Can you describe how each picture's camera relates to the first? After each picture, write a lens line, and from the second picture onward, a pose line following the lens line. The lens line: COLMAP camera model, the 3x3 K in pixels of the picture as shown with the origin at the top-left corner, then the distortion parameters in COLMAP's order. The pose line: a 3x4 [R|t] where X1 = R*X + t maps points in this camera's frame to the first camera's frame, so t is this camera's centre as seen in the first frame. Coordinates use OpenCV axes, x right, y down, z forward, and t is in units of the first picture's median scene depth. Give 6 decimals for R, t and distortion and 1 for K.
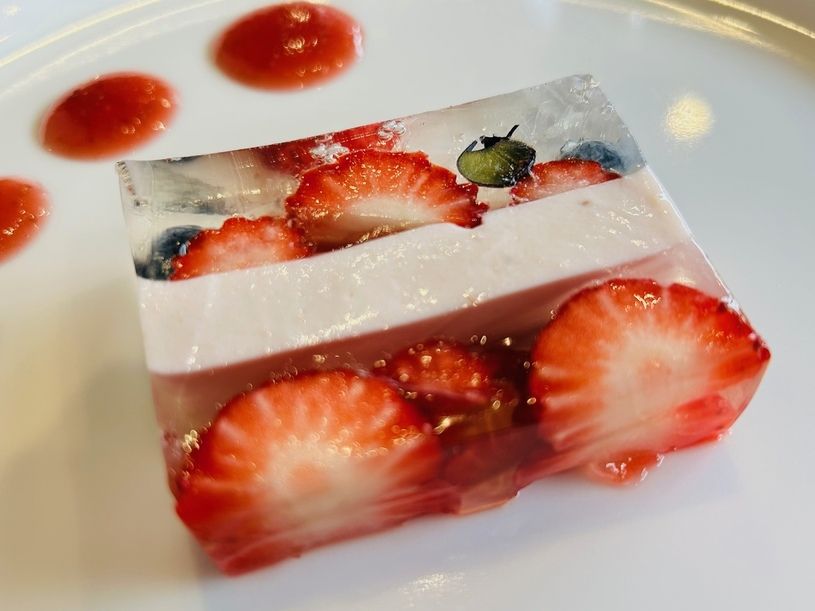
lens RADIAL K [[764.1, 0, 406.9], [0, 764.1, 302.4], [0, 0, 1]] dist [-0.019505, -0.018238]
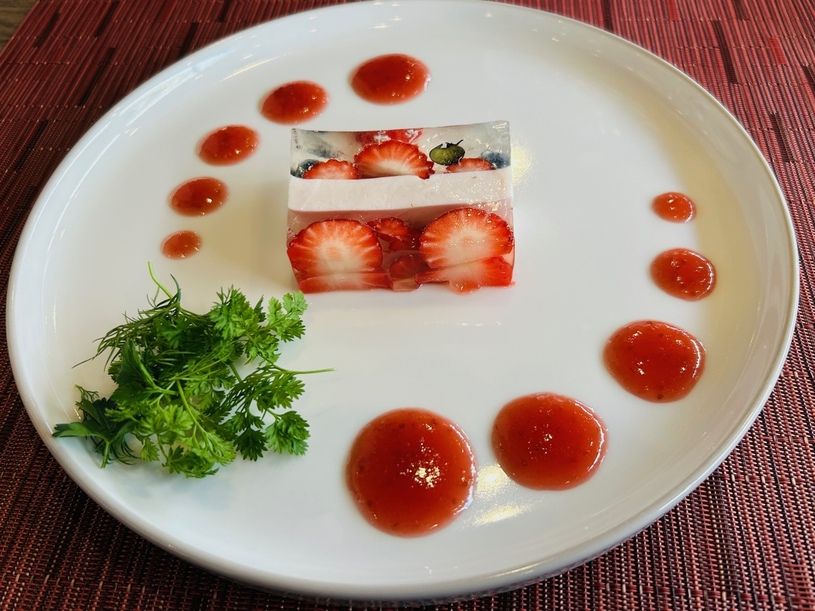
lens RADIAL K [[764.1, 0, 408.7], [0, 764.1, 307.2], [0, 0, 1]] dist [-0.019505, -0.018238]
pose [[0.962807, 0.198278, -0.183543, 0.558575], [-0.192225, 0.980057, 0.050387, 0.186522], [0.189874, -0.013231, 0.981719, -1.381193]]
